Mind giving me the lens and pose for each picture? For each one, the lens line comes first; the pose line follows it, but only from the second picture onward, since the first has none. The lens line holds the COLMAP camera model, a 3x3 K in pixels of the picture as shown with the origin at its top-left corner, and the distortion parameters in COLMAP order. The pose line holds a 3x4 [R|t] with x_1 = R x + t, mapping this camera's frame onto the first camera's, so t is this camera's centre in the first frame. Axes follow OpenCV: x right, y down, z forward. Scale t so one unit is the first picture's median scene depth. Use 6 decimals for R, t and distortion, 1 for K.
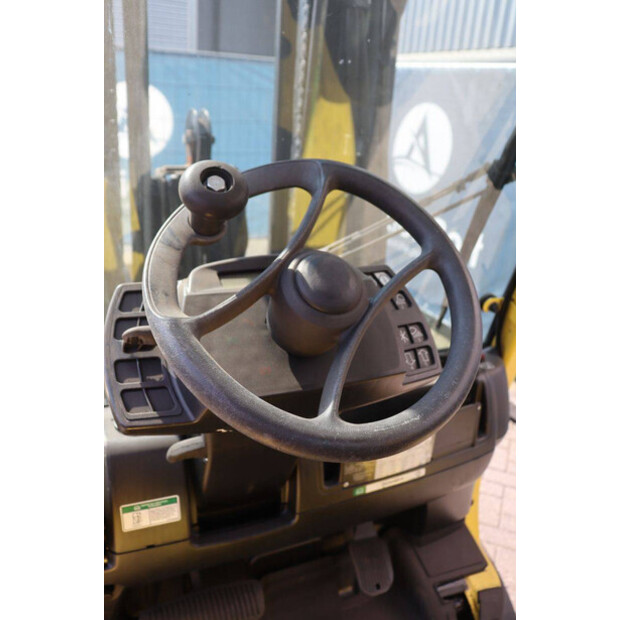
lens RADIAL K [[564.1, 0, 310.0], [0, 564.1, 310.0], [0, 0, 1]] dist [-0.075056, 0.003489]
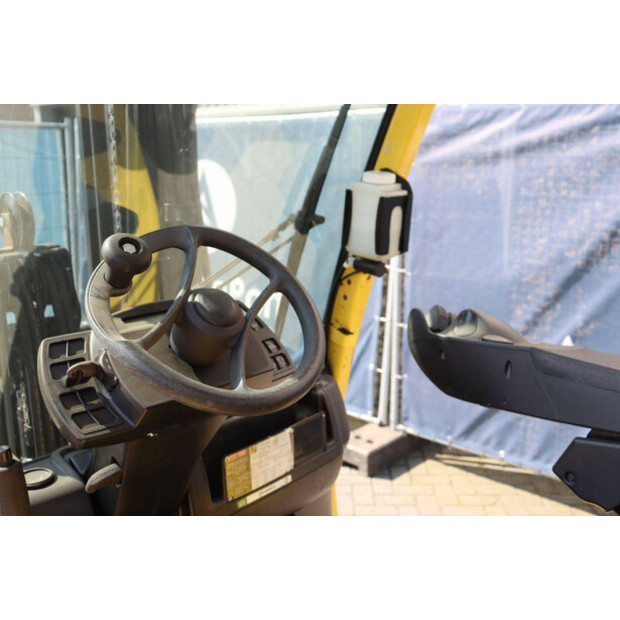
lens RADIAL K [[685.3, 0, 310.0], [0, 685.3, 310.0], [0, 0, 1]] dist [-0.022837, 0.009095]
pose [[0.929196, -0.148729, 0.338341, -0.298765], [0.191256, 0.976850, -0.095845, 0.151084], [-0.316253, 0.153768, 0.936130, -0.626207]]
